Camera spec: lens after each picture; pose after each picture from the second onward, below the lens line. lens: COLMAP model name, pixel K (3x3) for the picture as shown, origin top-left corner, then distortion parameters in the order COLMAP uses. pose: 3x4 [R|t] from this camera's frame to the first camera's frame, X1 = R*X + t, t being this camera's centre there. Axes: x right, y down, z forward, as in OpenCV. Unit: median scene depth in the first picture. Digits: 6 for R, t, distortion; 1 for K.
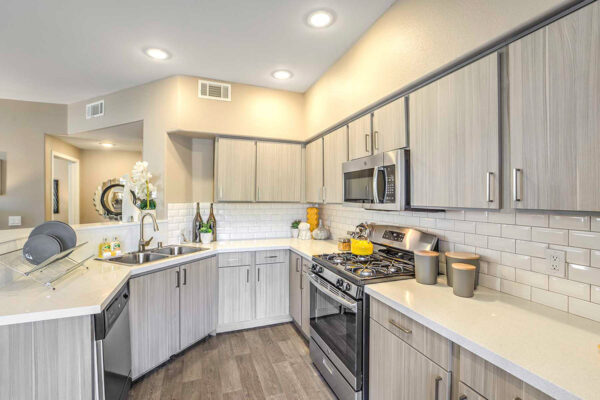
lens RADIAL K [[269.1, 0, 301.2], [0, 269.1, 197.7], [0, 0, 1]] dist [-0.016710, -0.000038]
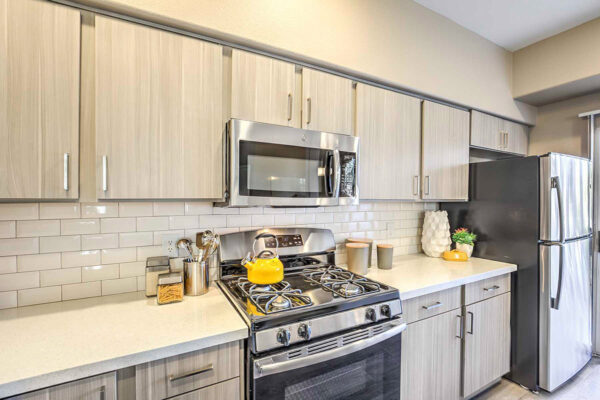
lens RADIAL K [[271.8, 0, 304.0], [0, 271.8, 202.4], [0, 0, 1]] dist [-0.016223, 0.000420]
pose [[-0.138204, -0.009581, 0.990357, -0.307505], [-0.000679, 0.999954, 0.009580, 0.018392], [-0.990404, 0.000651, -0.138204, 0.771641]]
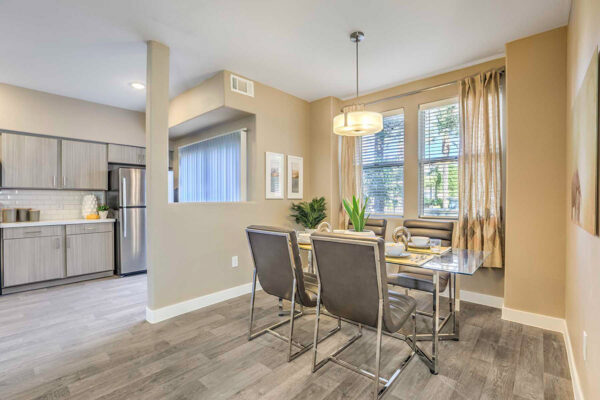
lens RADIAL K [[271.8, 0, 304.0], [0, 271.8, 202.4], [0, 0, 1]] dist [-0.016223, 0.000420]
pose [[-0.485146, -0.006038, 0.874412, -1.467064], [0.002152, 0.999965, 0.008099, 0.081412], [-0.874430, 0.005811, -0.485116, -0.020183]]
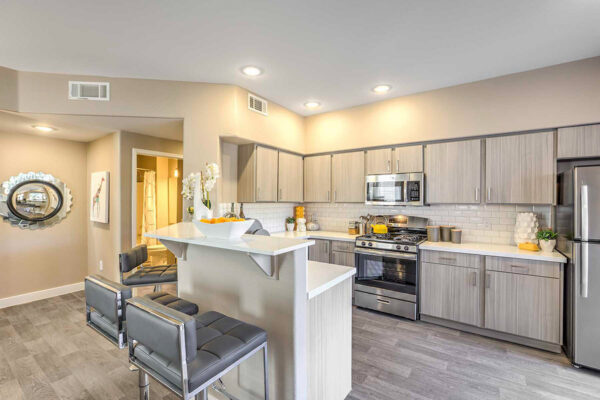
lens RADIAL K [[267.4, 0, 300.0], [0, 267.4, 200.0], [0, 0, 1]] dist [-0.011928, 0.000415]
pose [[0.826714, -0.005667, 0.562594, -0.831283], [0.001171, 0.999964, 0.008353, -0.004006], [-0.562621, -0.006247, 0.826691, -0.042334]]
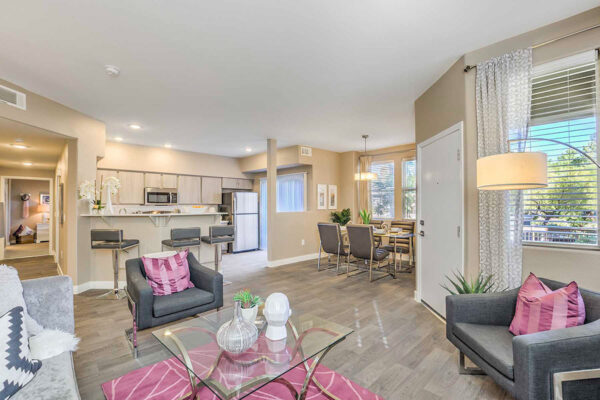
lens RADIAL K [[267.4, 0, 300.0], [0, 267.4, 200.0], [0, 0, 1]] dist [-0.011928, 0.000415]
pose [[-0.404183, 0.018696, 0.914487, -2.276491], [0.007673, 0.999825, -0.017049, 0.031895], [-0.914646, 0.000126, -0.404256, 0.559932]]
